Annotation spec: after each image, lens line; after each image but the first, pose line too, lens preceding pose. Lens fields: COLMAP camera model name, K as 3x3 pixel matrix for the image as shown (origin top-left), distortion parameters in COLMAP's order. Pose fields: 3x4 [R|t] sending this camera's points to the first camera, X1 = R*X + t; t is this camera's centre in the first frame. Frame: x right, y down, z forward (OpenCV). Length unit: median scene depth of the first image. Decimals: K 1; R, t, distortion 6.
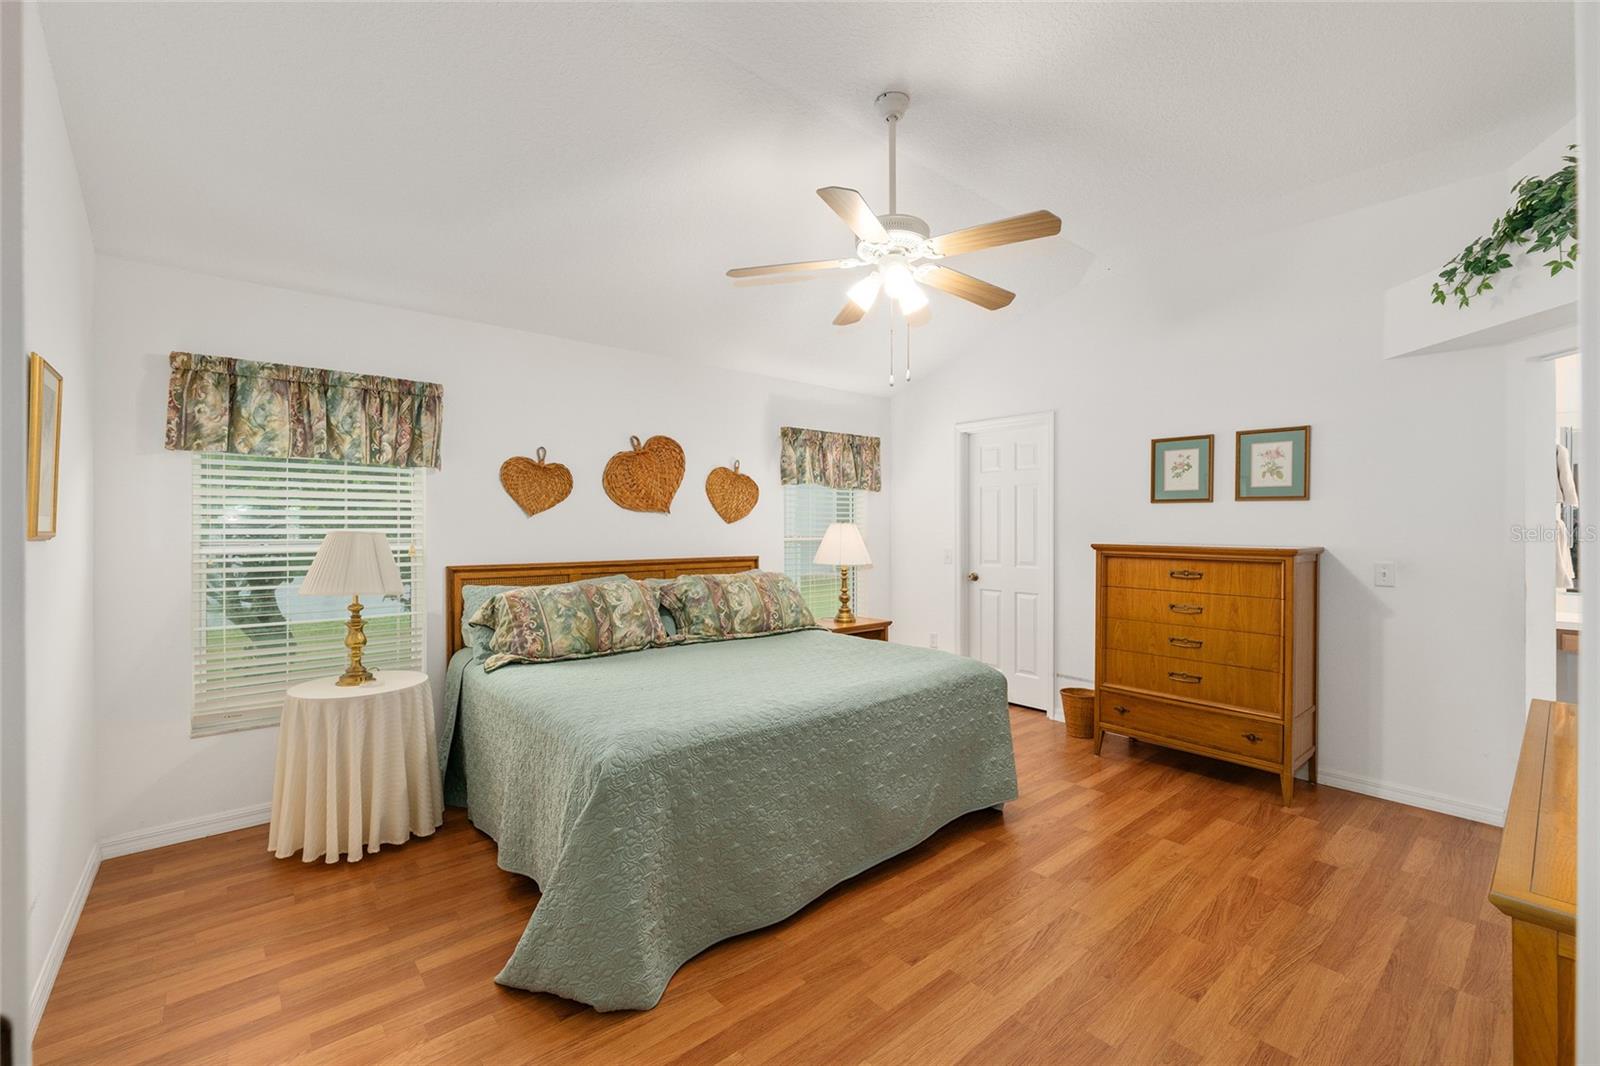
lens RADIAL K [[678.6, 0, 804.7], [0, 678.6, 527.7], [0, 0, 1]] dist [-0.002717, 0.000163]
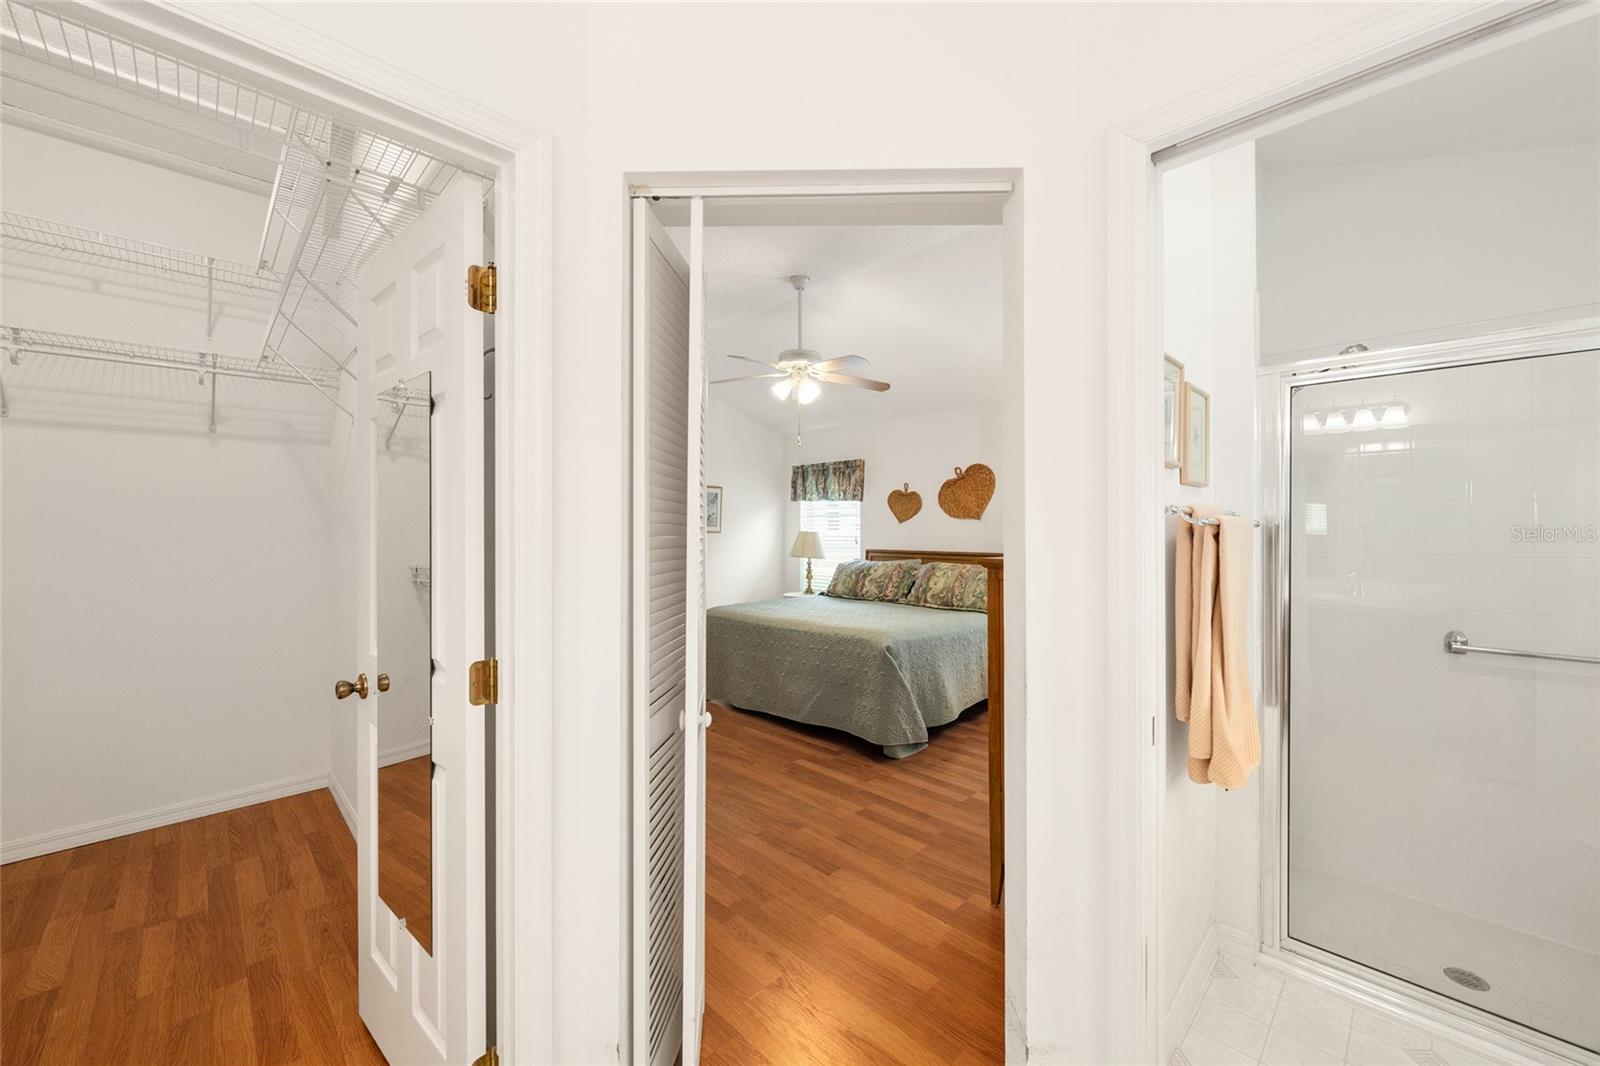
lens RADIAL K [[630.9, 0, 795.0], [0, 630.9, 530.0], [0, 0, 1]] dist [-0.002740, -0.000002]
pose [[0.047493, -0.000612, -0.998871, 1.308669], [-0.000354, 1.000000, -0.000629, 0.001384], [0.998872, 0.000383, 0.047492, 0.701116]]
